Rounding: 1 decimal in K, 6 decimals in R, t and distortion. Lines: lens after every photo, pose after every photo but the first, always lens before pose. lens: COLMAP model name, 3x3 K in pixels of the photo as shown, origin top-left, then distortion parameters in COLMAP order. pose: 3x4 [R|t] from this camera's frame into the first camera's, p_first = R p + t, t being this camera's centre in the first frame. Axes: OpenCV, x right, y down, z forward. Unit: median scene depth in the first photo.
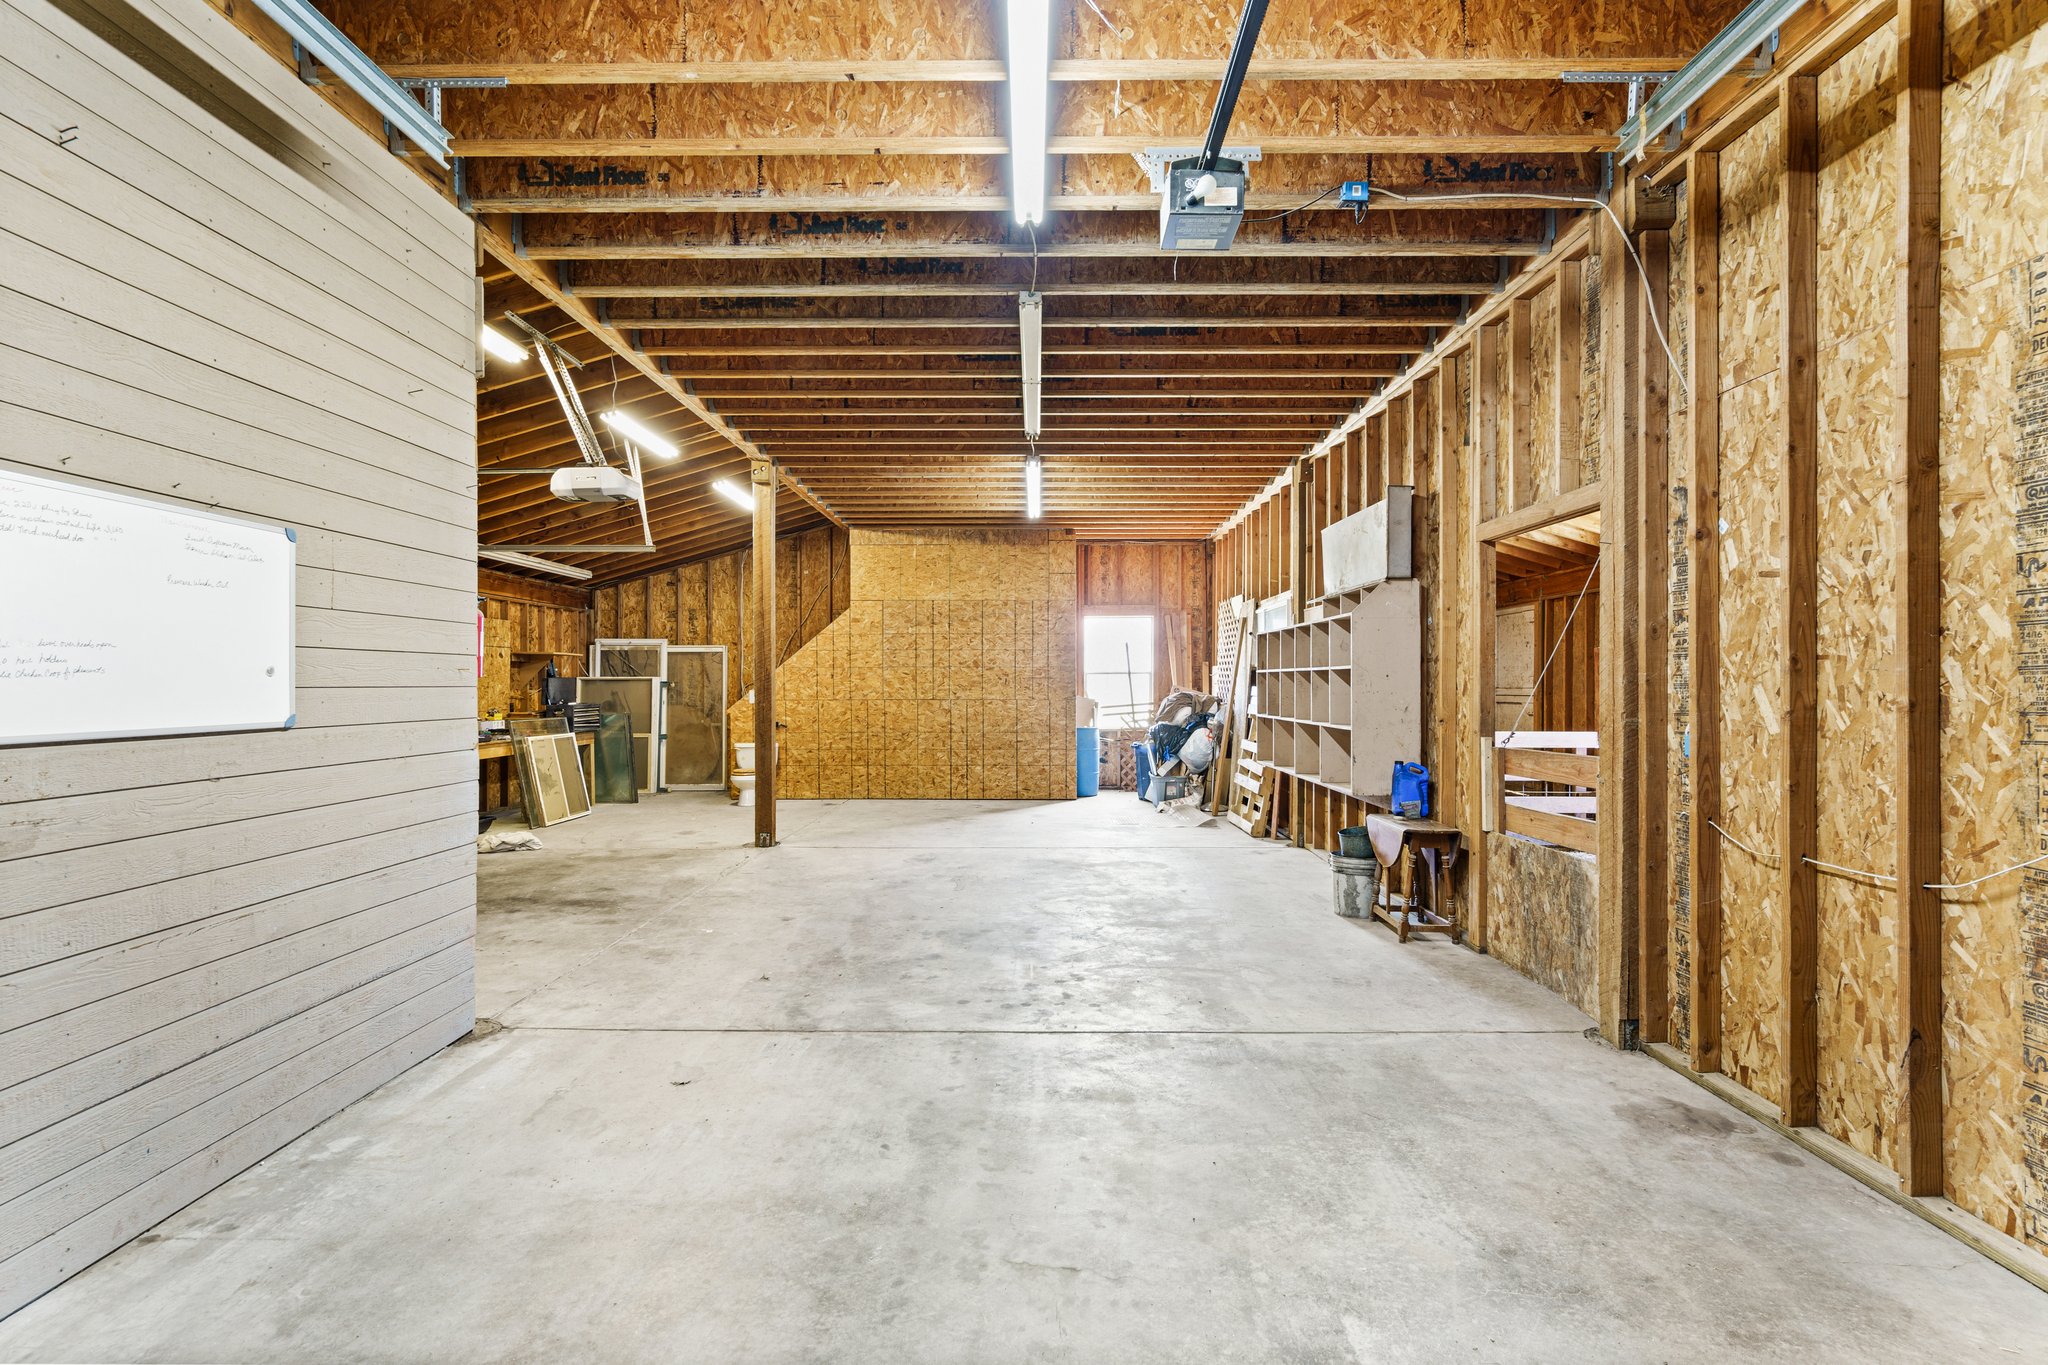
lens RADIAL K [[920.9, 0, 1024.0], [0, 920.9, 682.5], [0, 0, 1]] dist [0.000192, 0.000013]
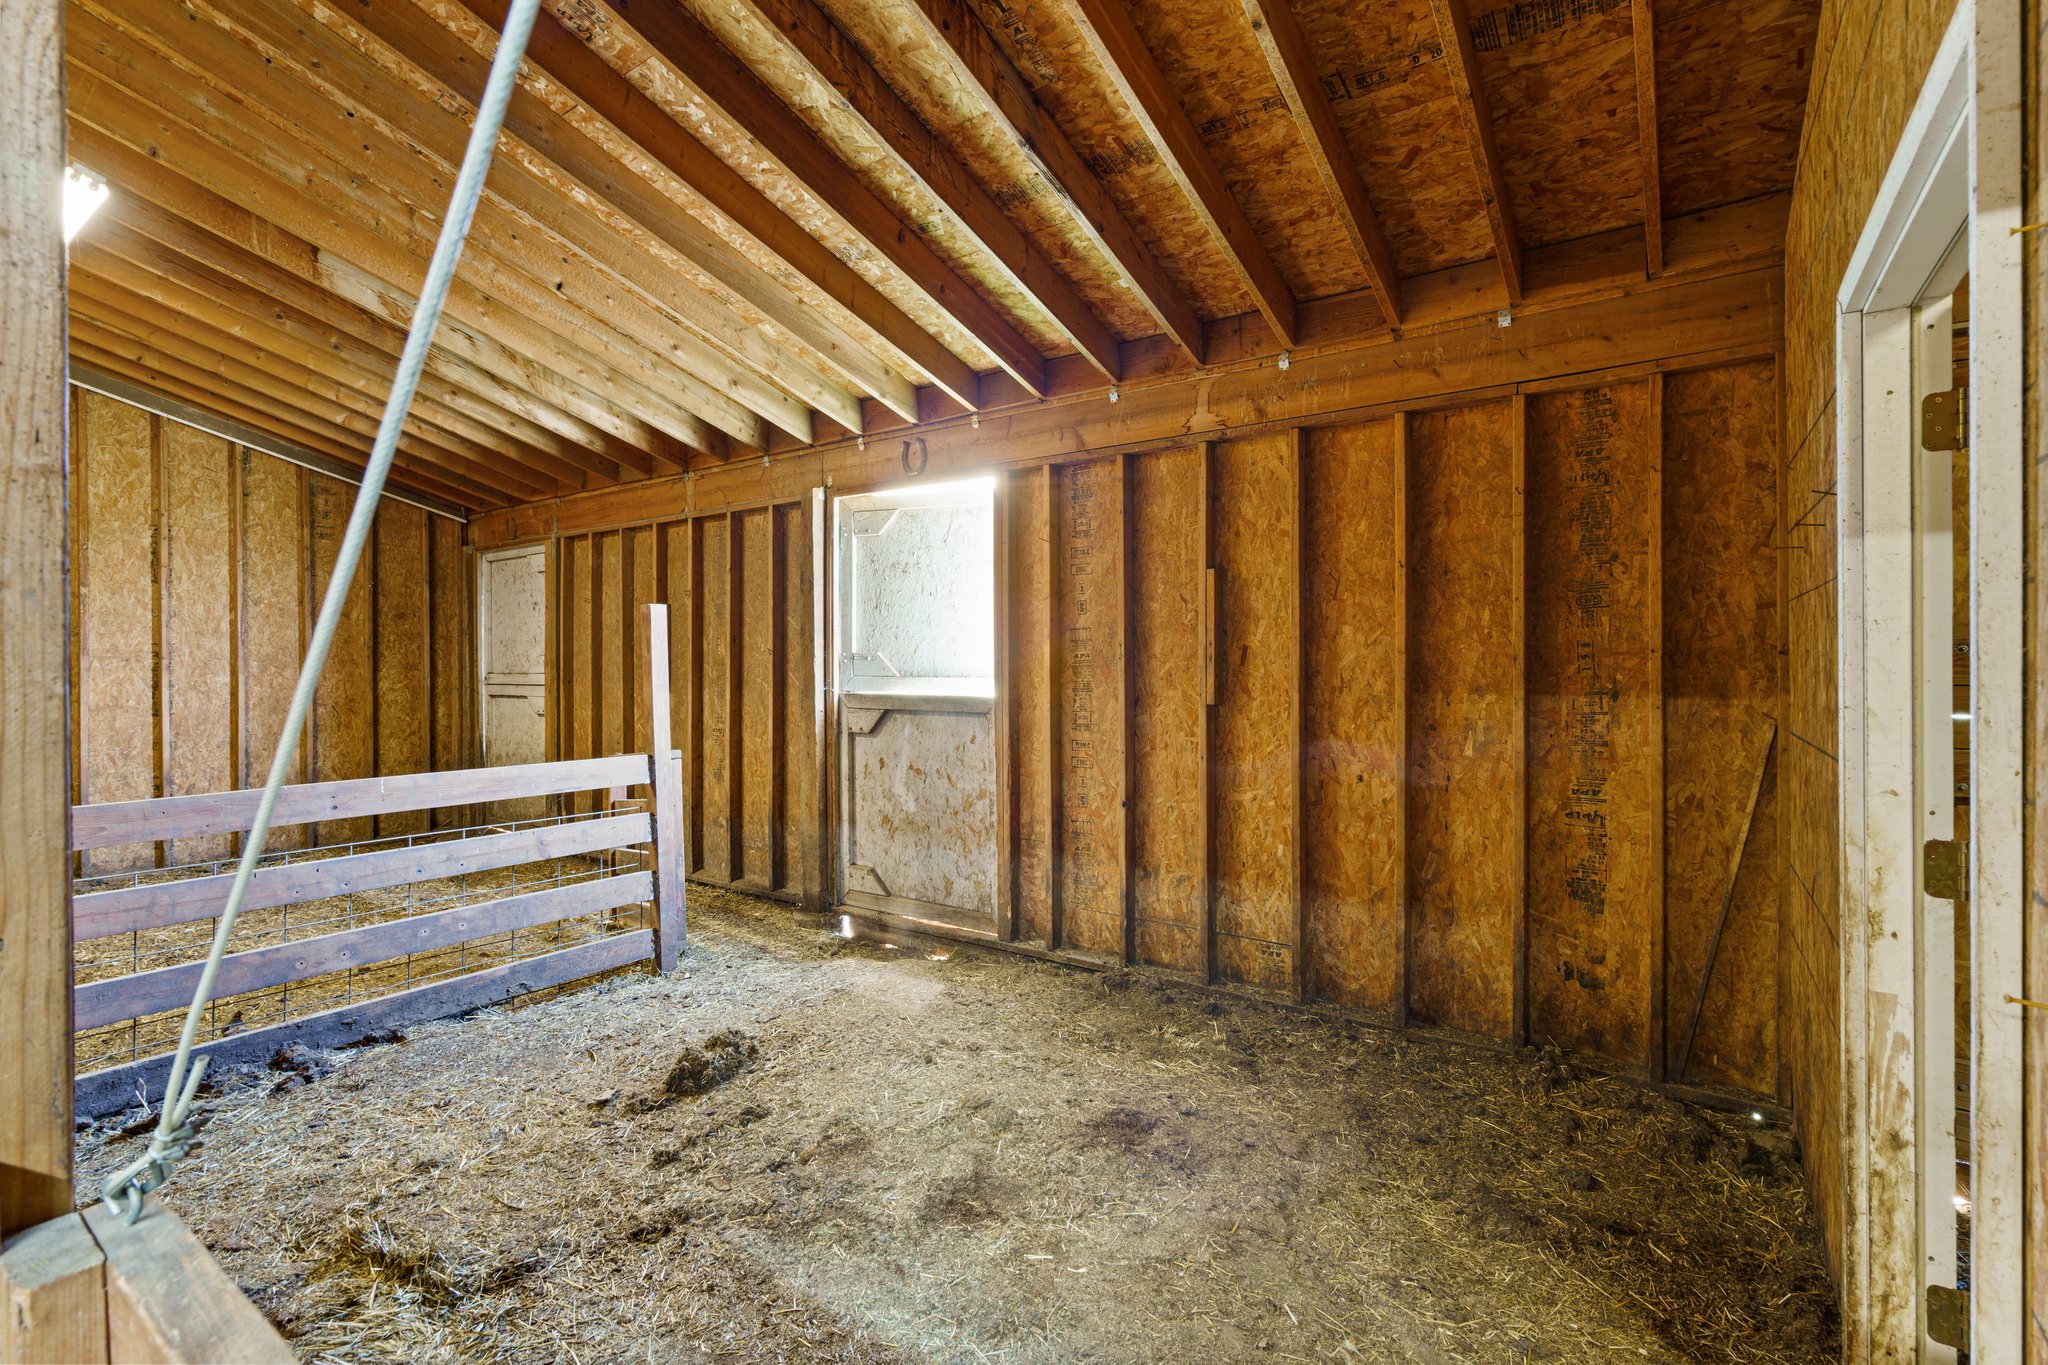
lens RADIAL K [[935.8, 0, 1022.9], [0, 935.8, 657.9], [0, 0, 1]] dist [0.000251, 0.000015]
pose [[0.569554, -0.000226, 0.821954, 0.211937], [0.000909, 1.000000, -0.000355, -0.005115], [-0.821953, 0.000949, 0.569554, 0.361242]]
